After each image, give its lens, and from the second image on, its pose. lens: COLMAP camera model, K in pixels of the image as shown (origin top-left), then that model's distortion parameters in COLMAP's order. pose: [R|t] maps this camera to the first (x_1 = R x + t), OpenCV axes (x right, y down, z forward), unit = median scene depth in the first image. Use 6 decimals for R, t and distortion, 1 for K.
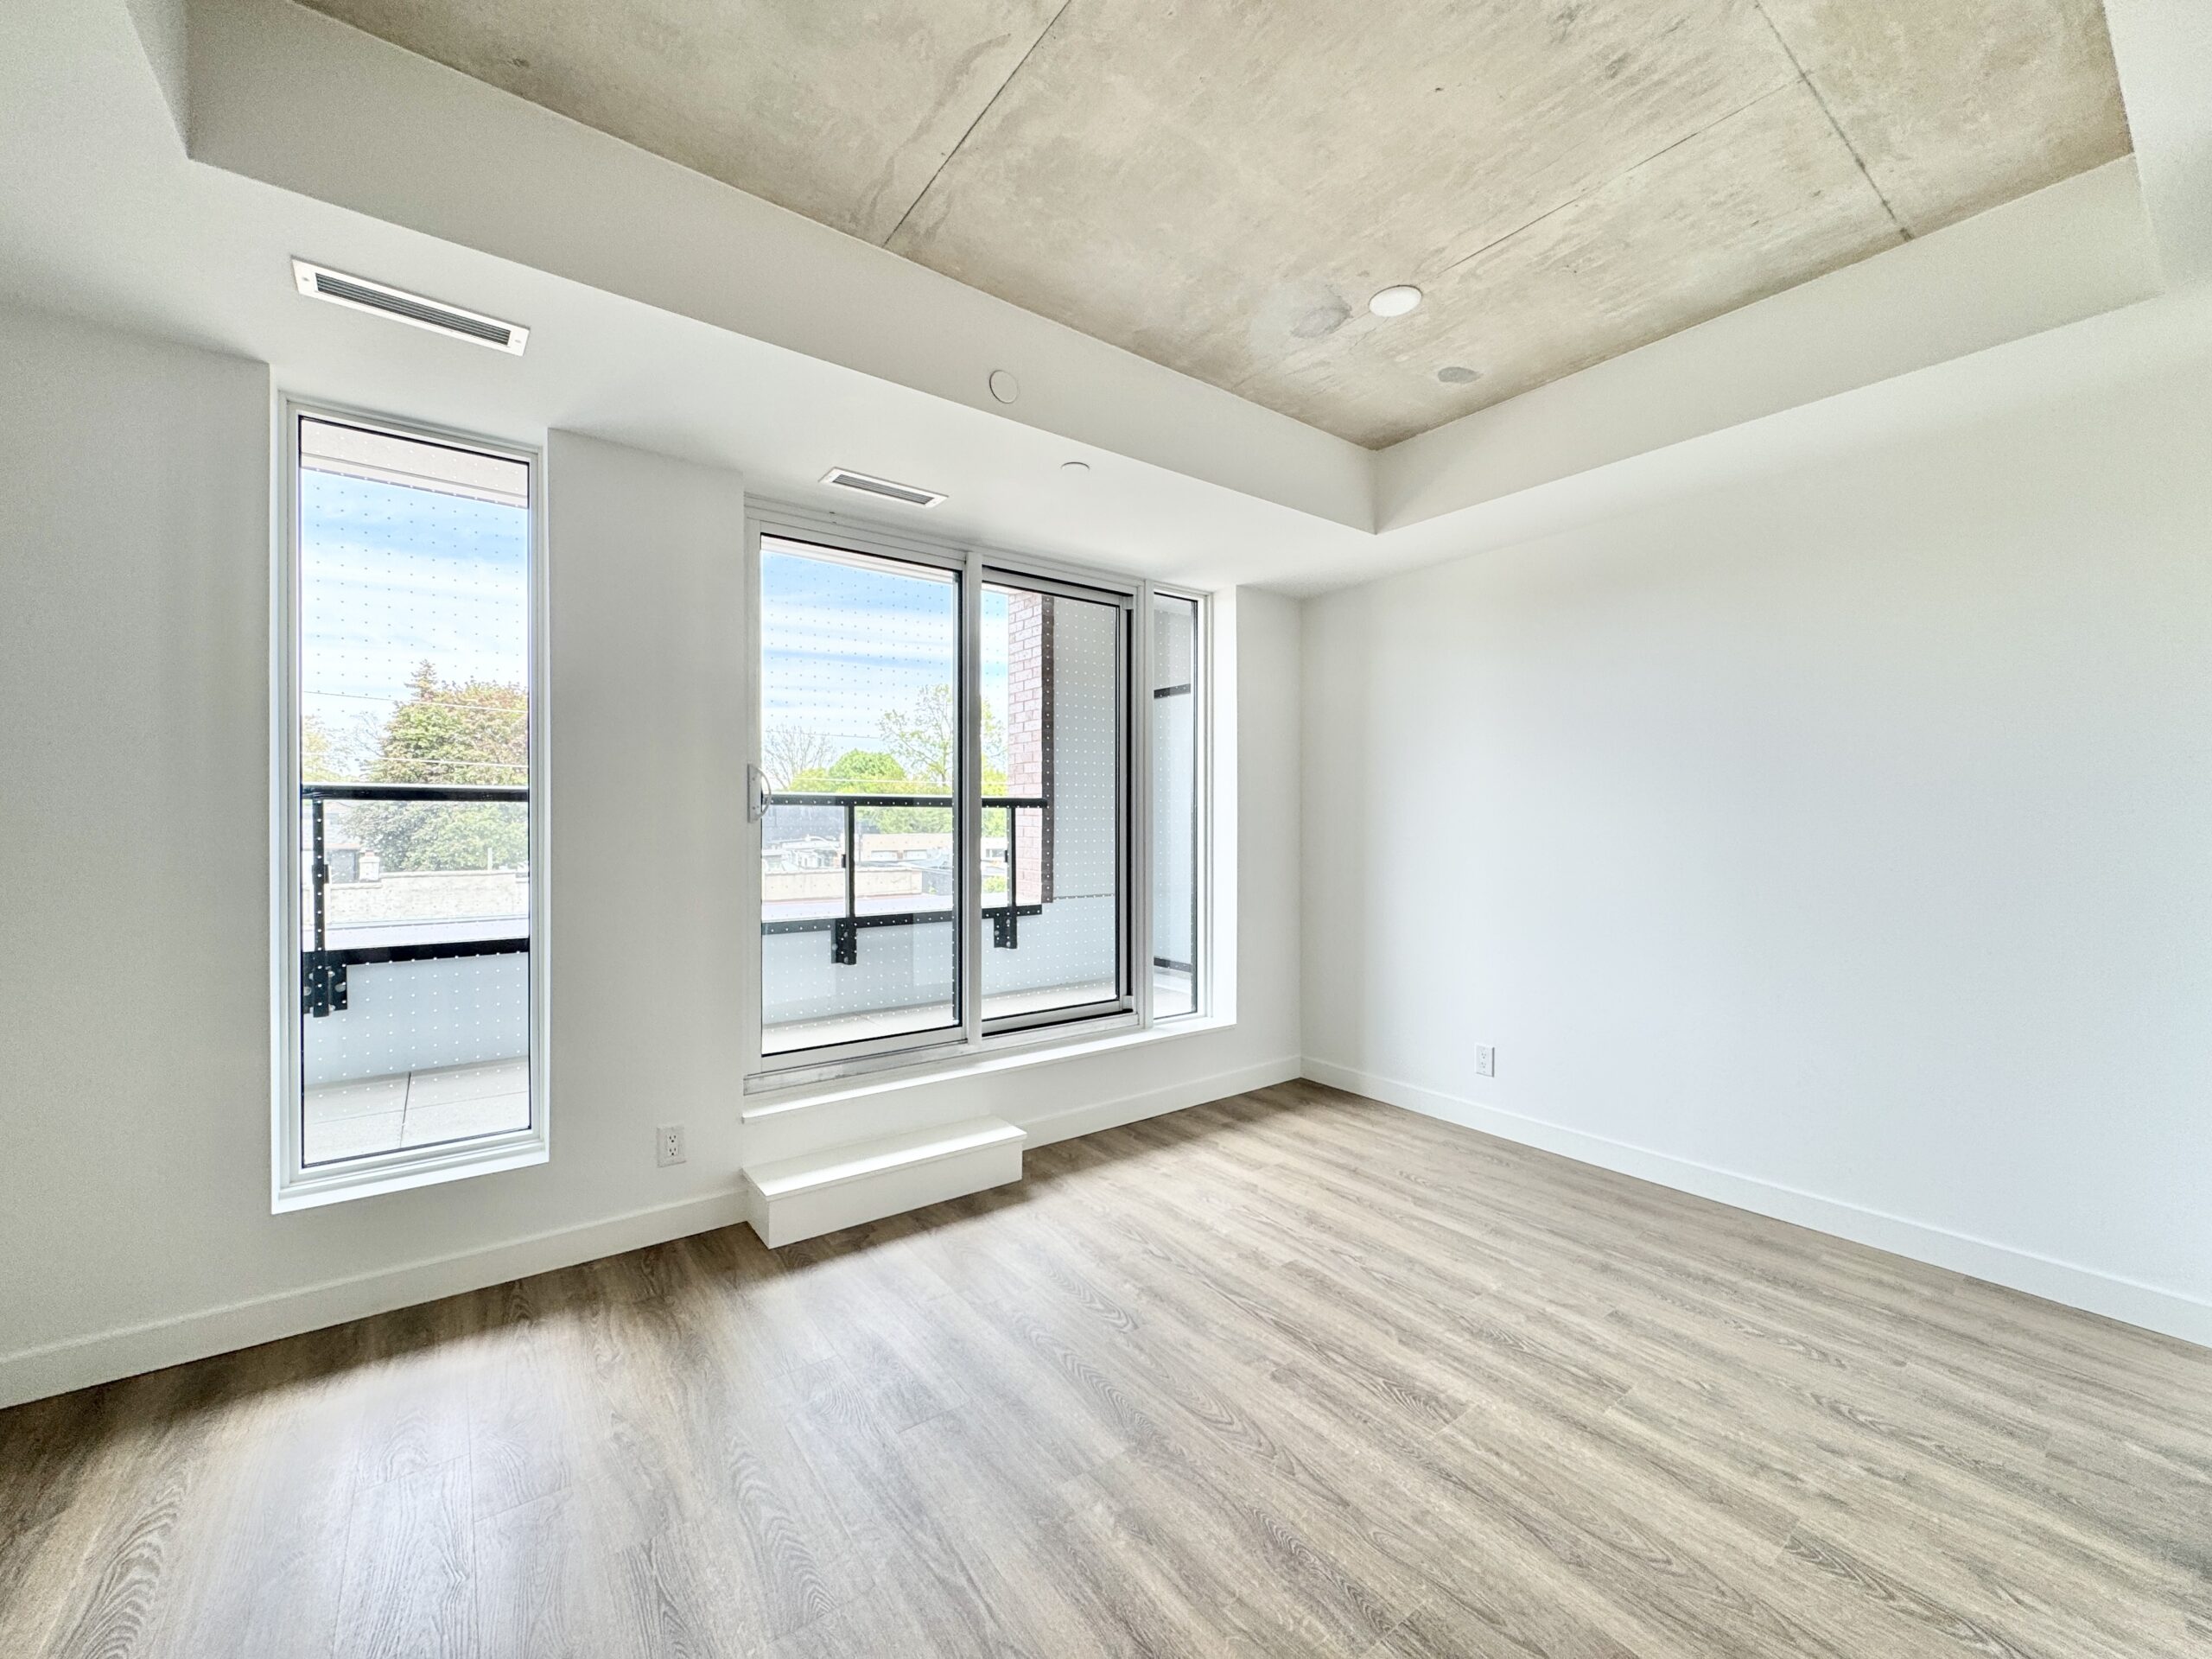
lens RADIAL K [[880.1, 0, 1112.1], [0, 880.1, 830.1], [0, 0, 1]] dist [-0.000842, -0.000669]
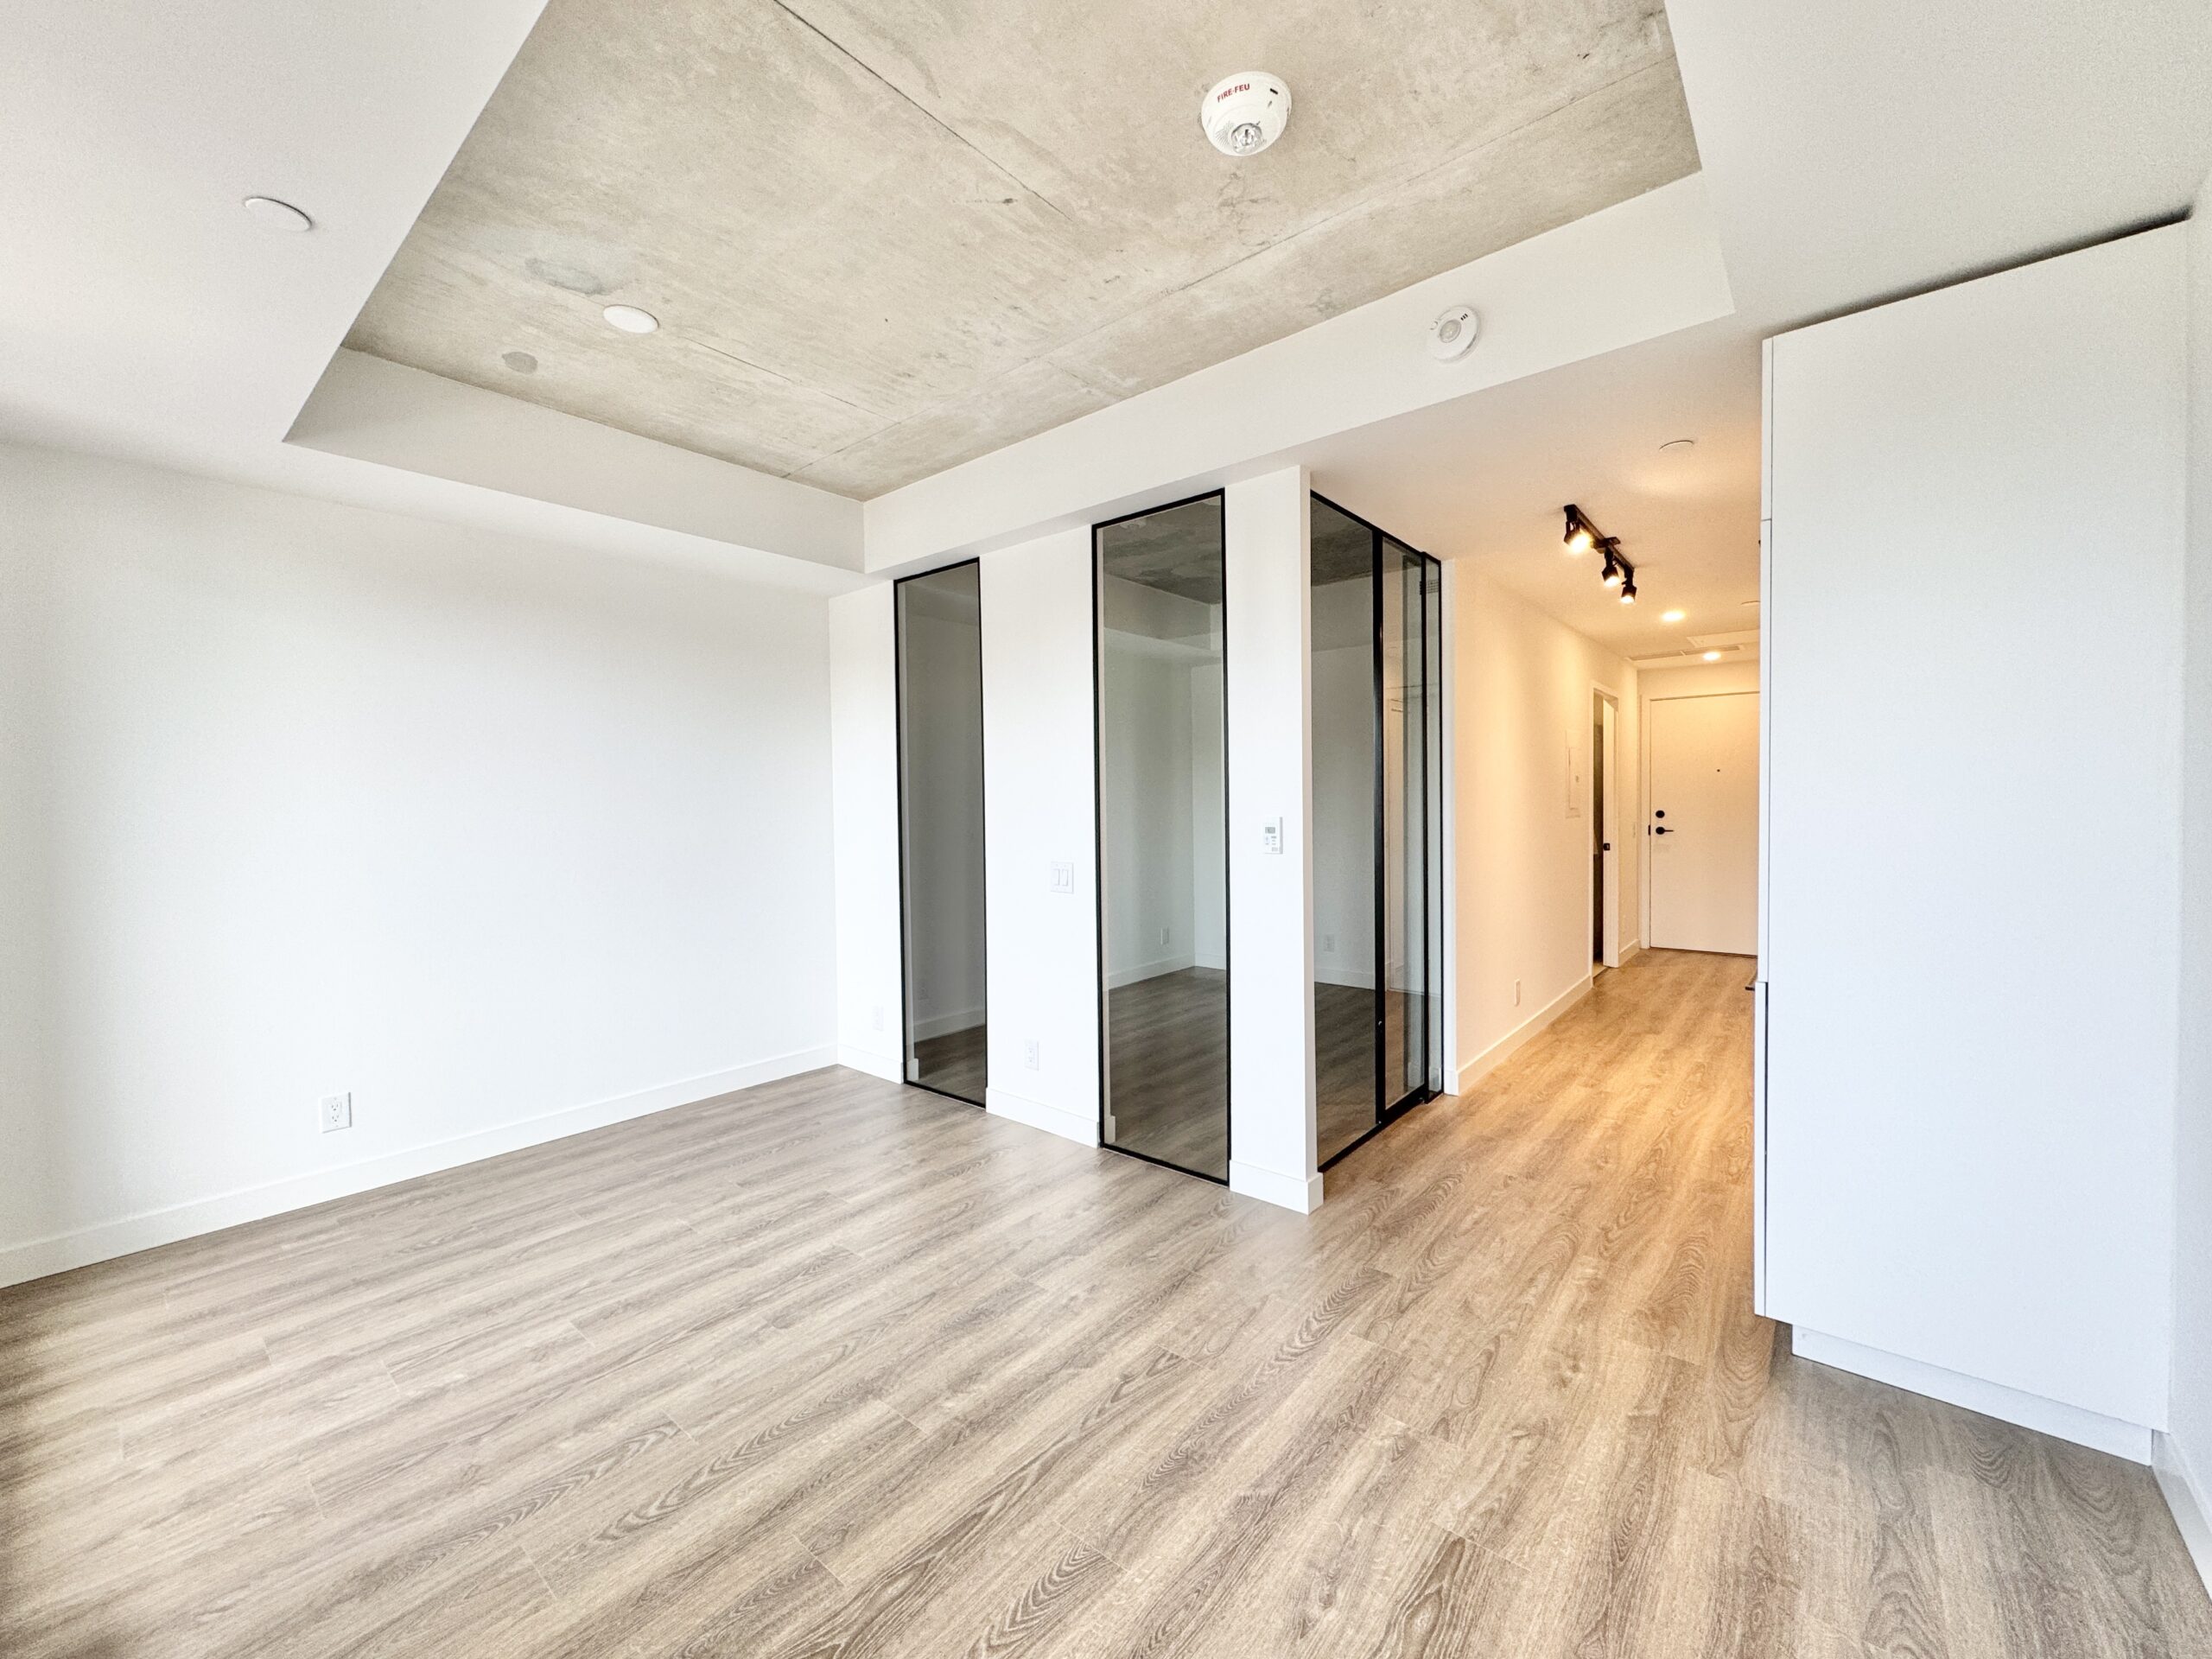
lens RADIAL K [[880.1, 0, 1098.9], [0, 880.1, 826.8], [0, 0, 1]] dist [-0.000842, -0.000669]
pose [[-0.219755, -0.022900, 0.975286, -0.646951], [0.023365, 0.999314, 0.028729, -0.019092], [-0.975275, 0.029101, -0.219070, 0.561939]]
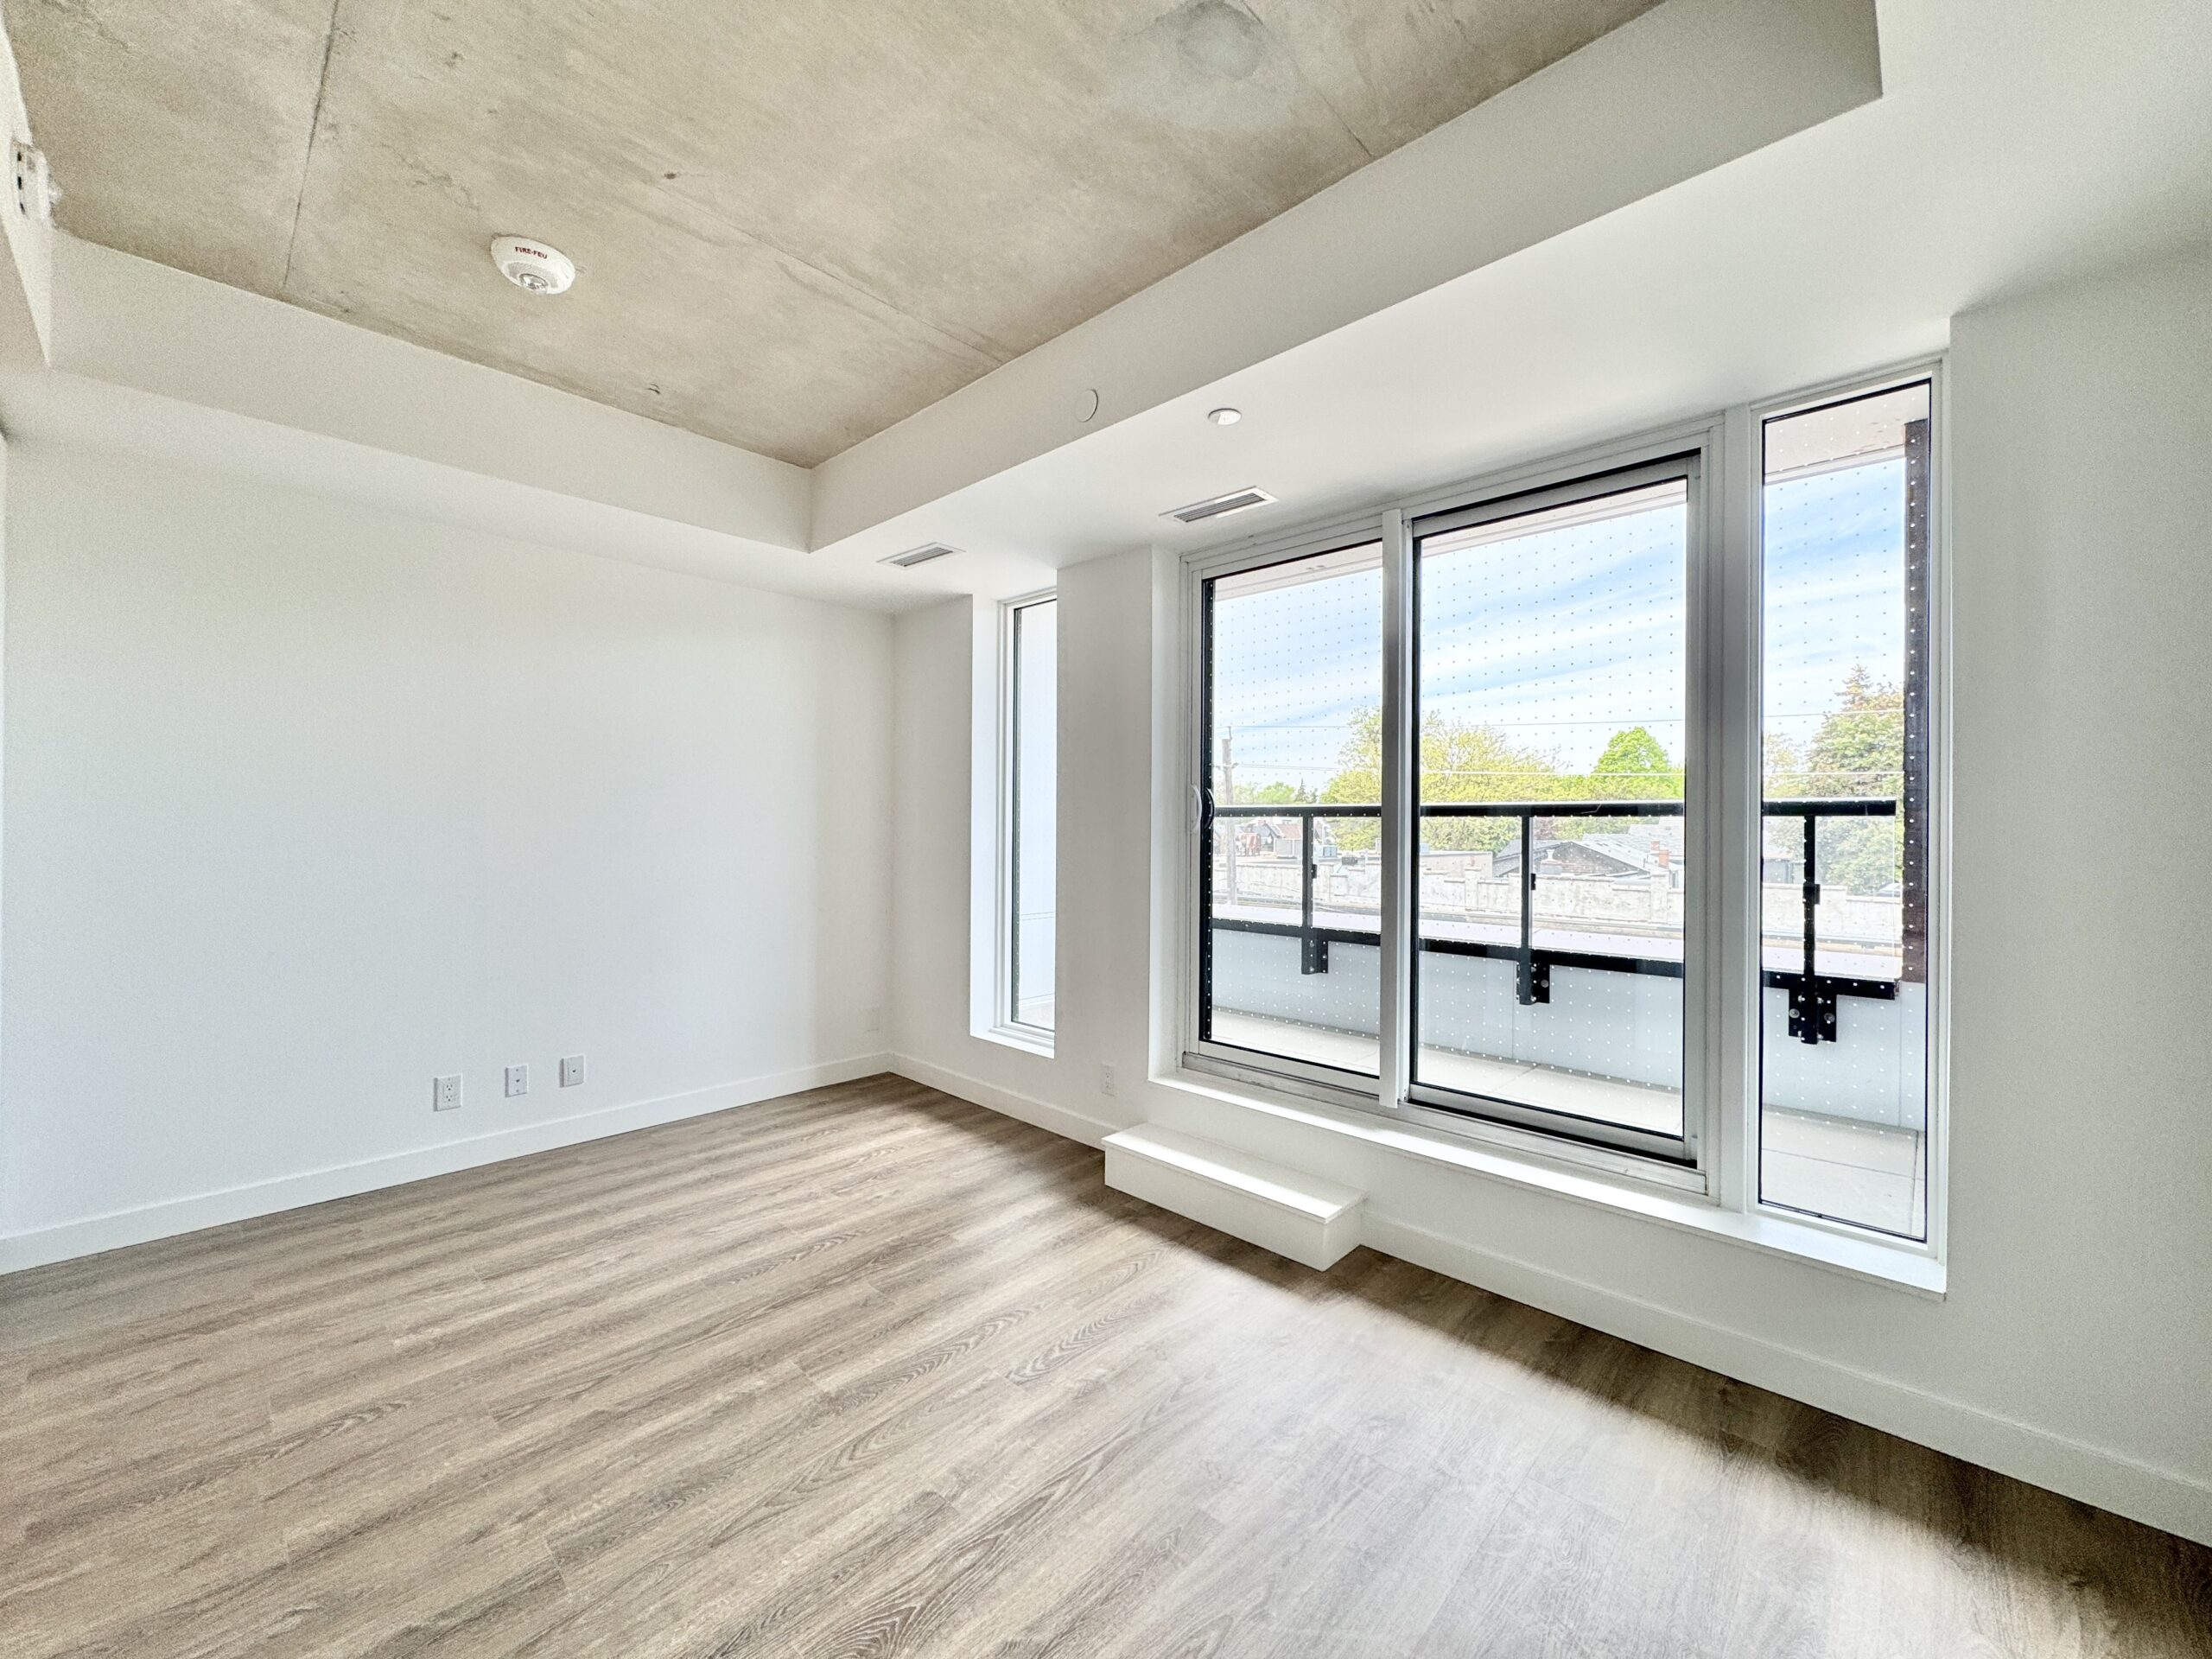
lens RADIAL K [[880.1, 0, 1098.5], [0, 880.1, 825.8], [0, 0, 1]] dist [-0.000842, -0.000669]
pose [[0.160508, 0.000411, -0.987034, 0.696696], [-0.018517, 0.999825, -0.002595, -0.012165], [0.986861, 0.018693, 0.160488, 0.679096]]
